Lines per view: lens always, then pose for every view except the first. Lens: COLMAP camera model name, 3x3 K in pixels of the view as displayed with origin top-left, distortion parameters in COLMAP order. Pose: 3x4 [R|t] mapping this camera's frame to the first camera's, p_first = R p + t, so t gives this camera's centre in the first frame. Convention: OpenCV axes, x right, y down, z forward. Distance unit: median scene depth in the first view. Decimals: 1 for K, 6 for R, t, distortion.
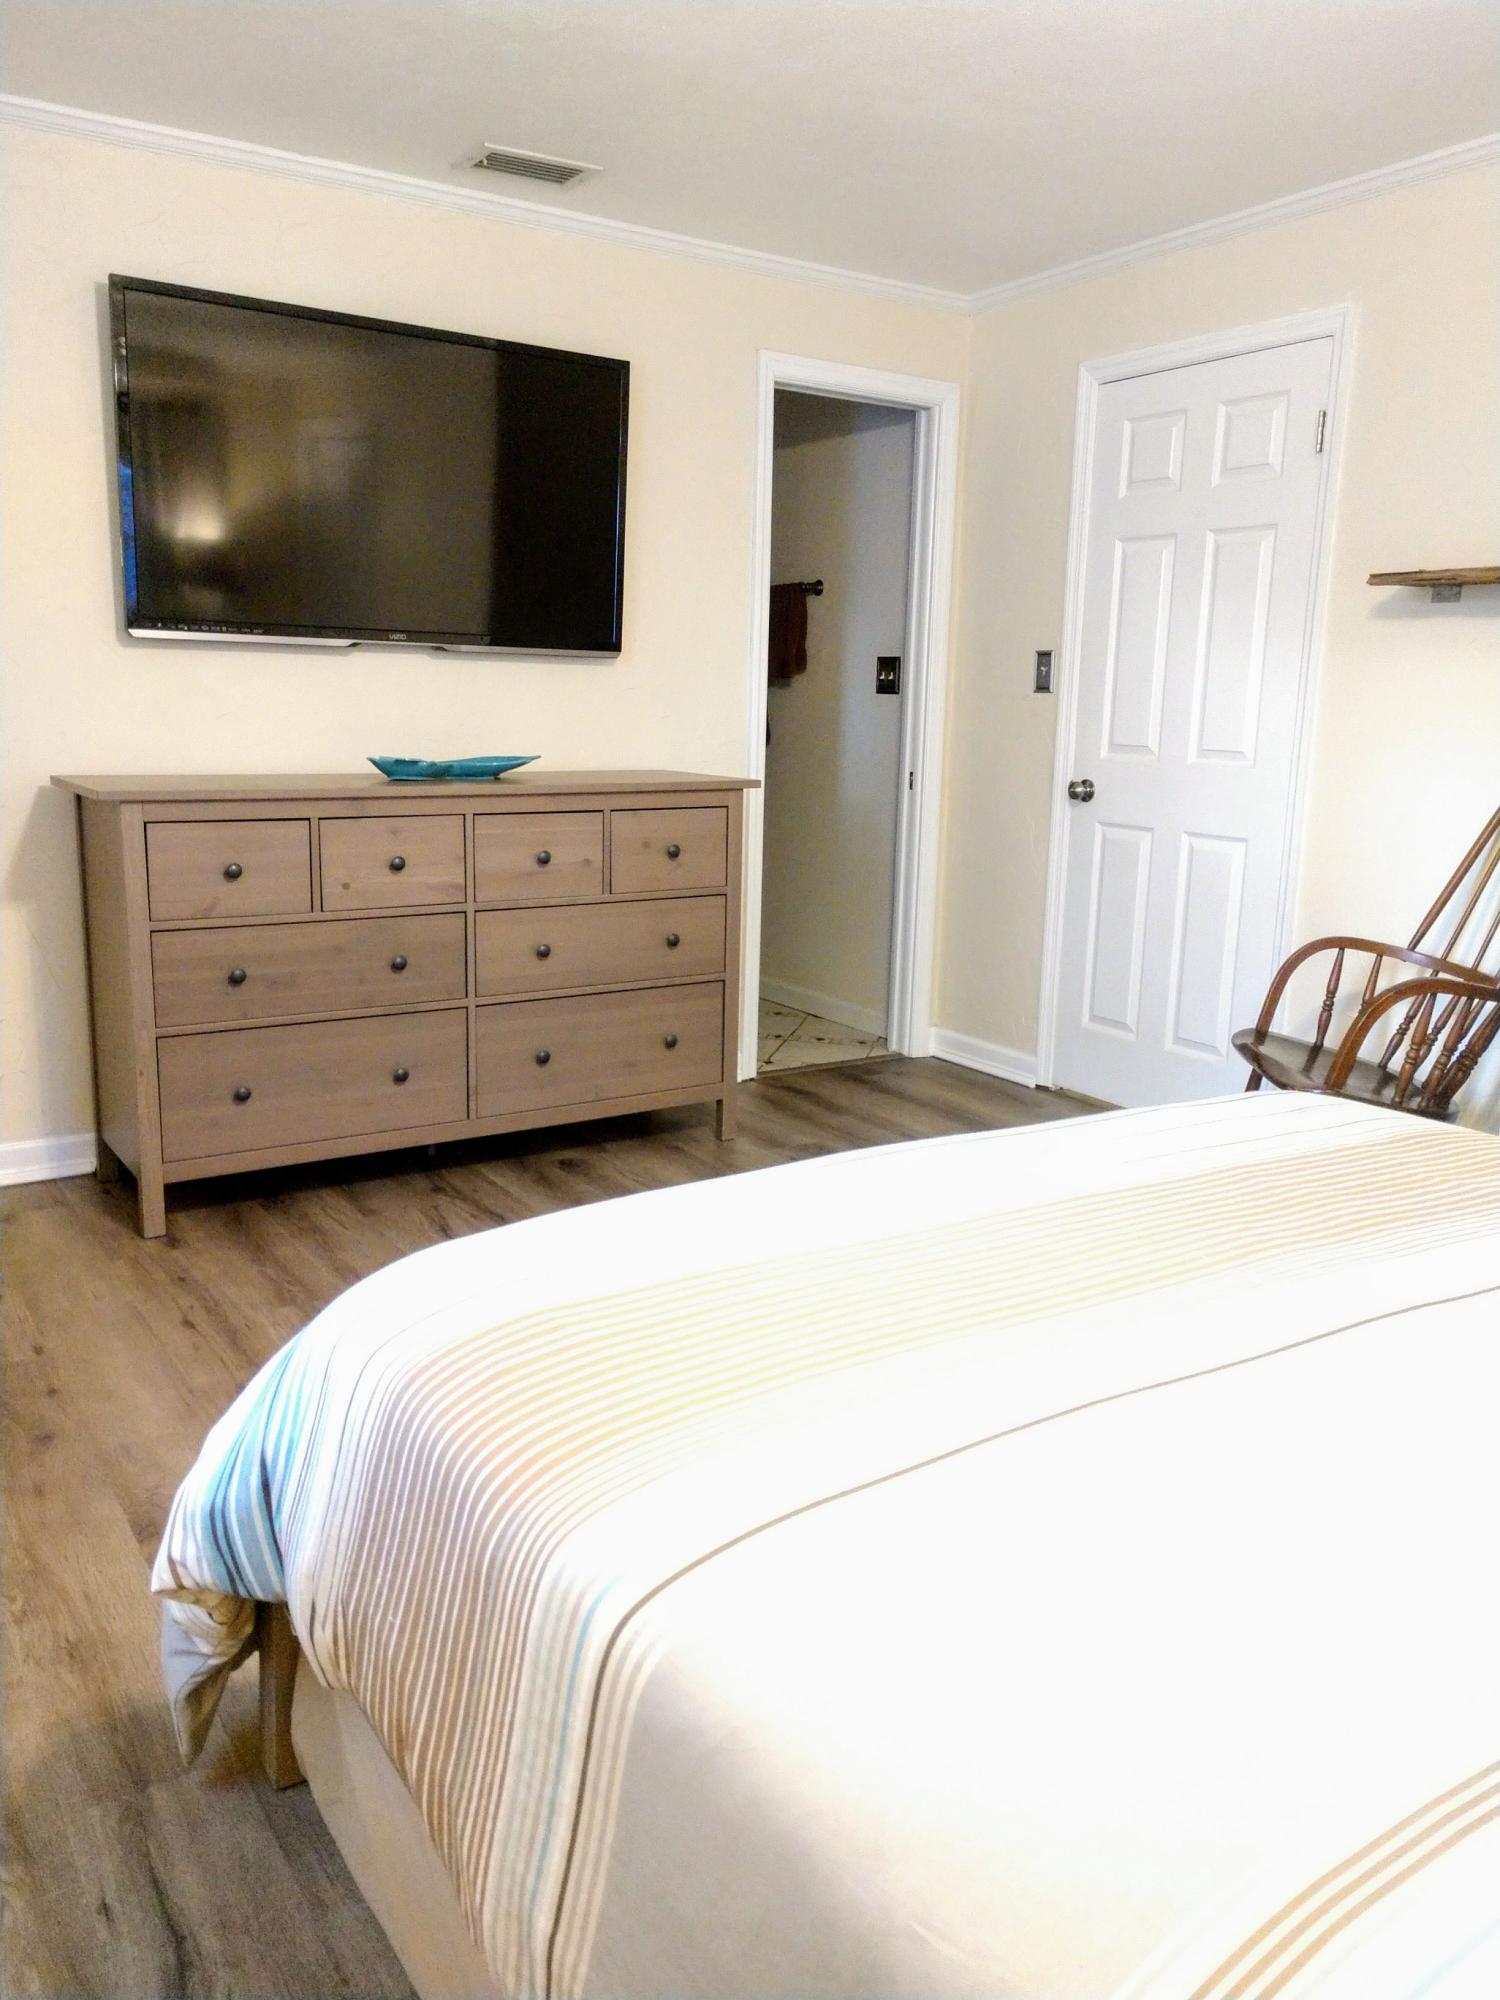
lens RADIAL K [[1484.1, 0, 750.0], [0, 1484.1, 1000.0], [0, 0, 1]] dist [0.008162, 0.005835]
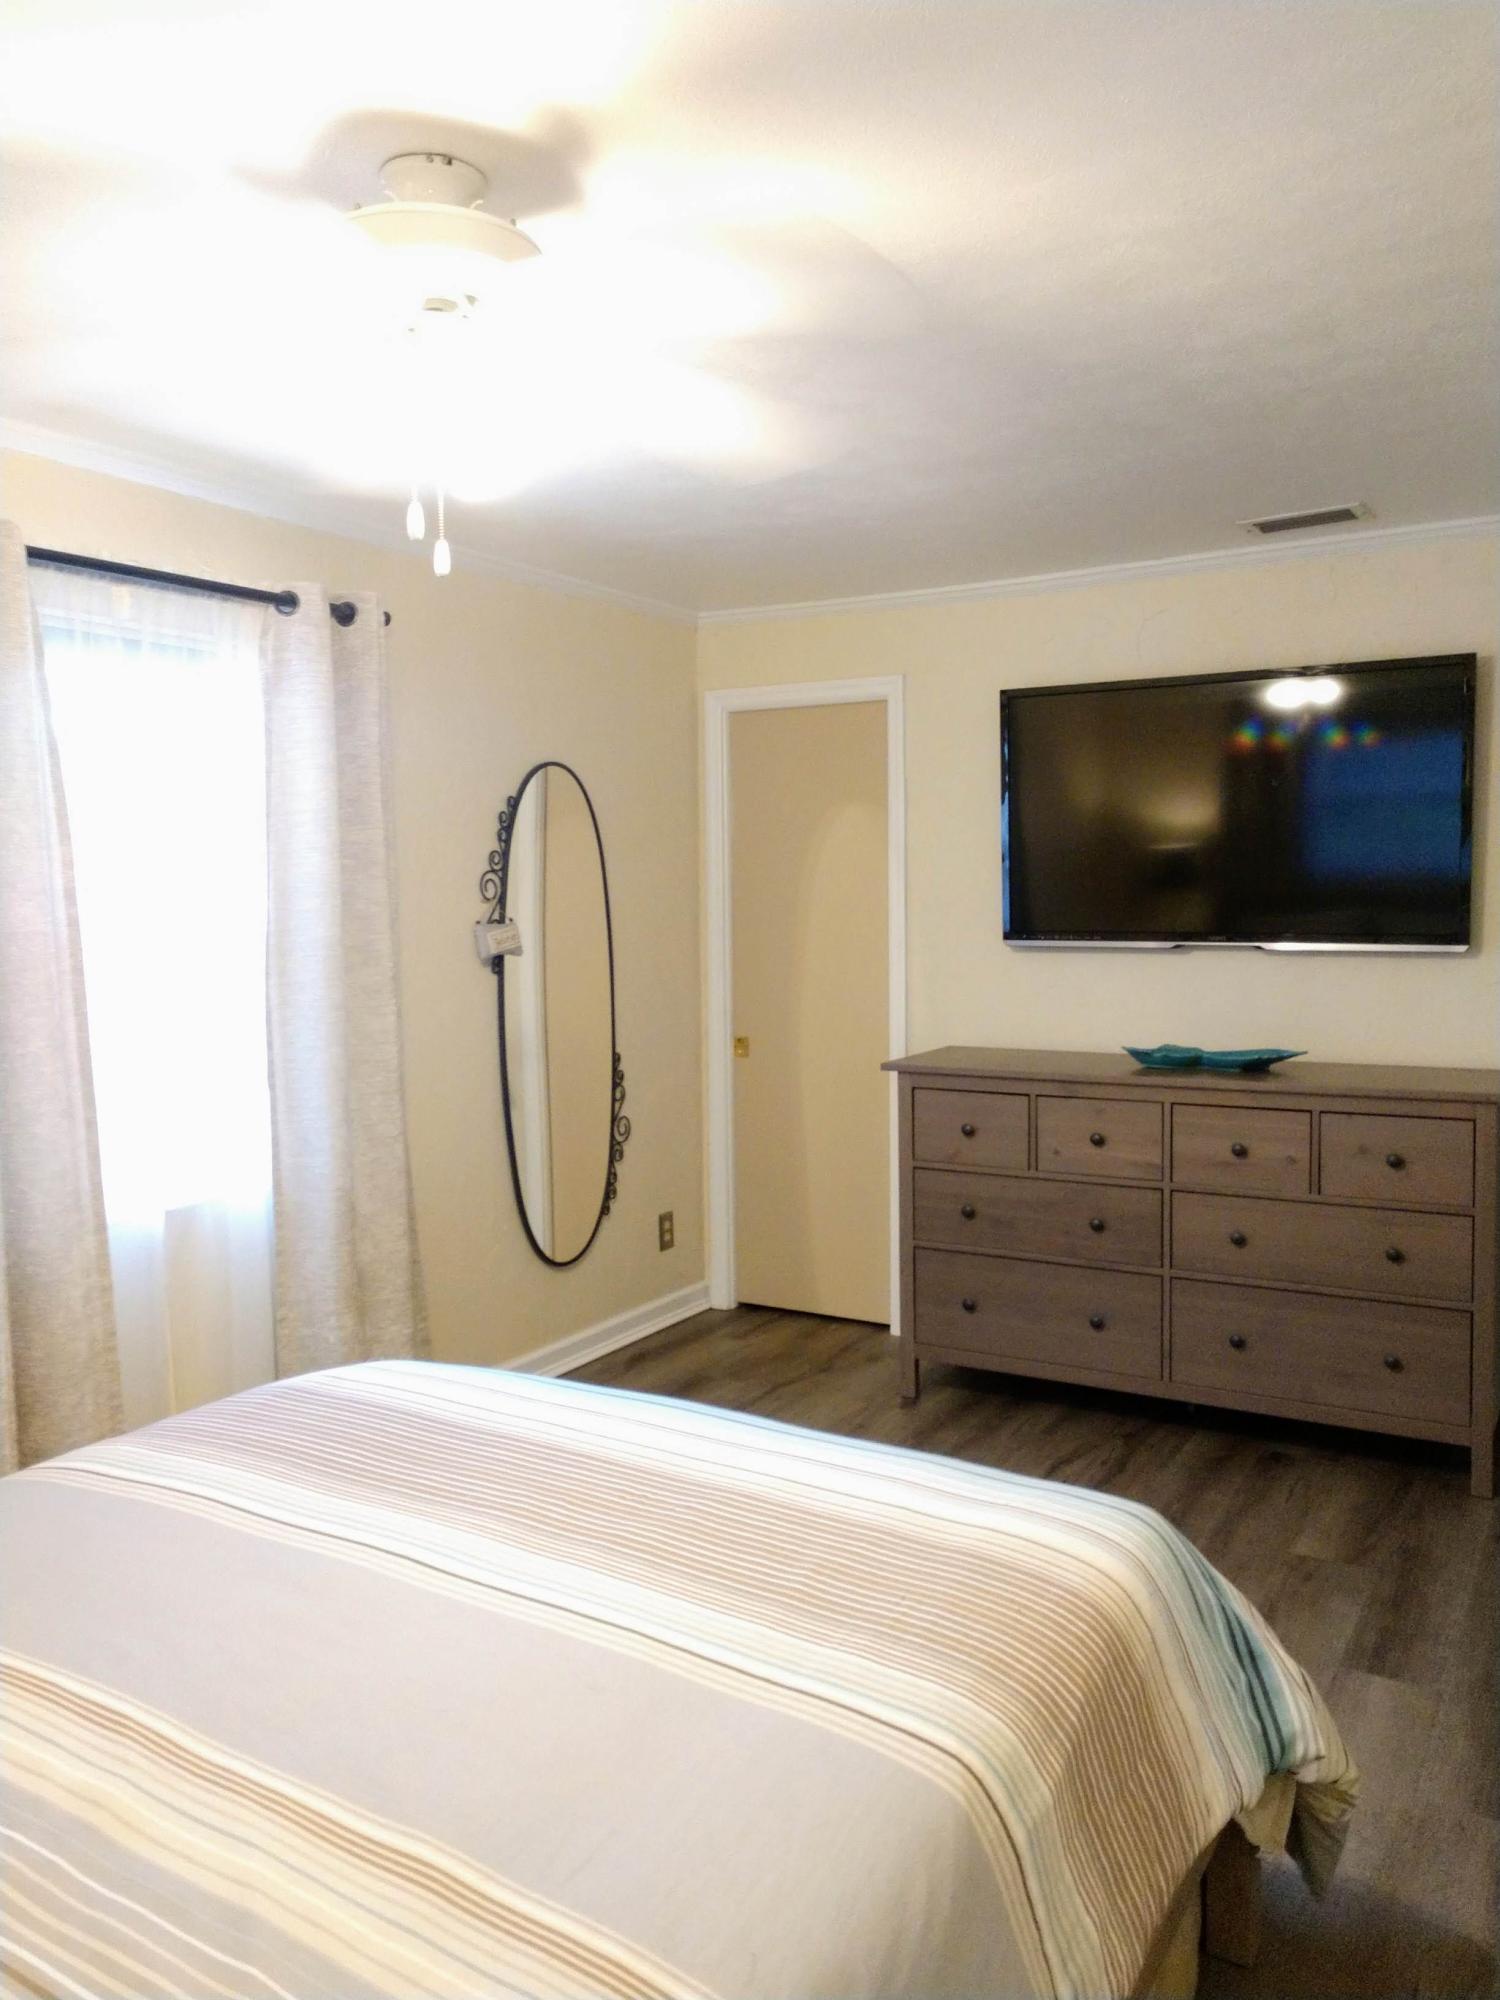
lens RADIAL K [[1529.9, 0, 750.0], [0, 1529.9, 1000.0], [0, 0, 1]] dist [0.003448, 0.000325]
pose [[0.440721, 0.037015, -0.896881, 0.688105], [-0.158476, 0.986664, -0.037154, -0.107269], [0.883544, 0.158508, 0.440709, 0.202264]]
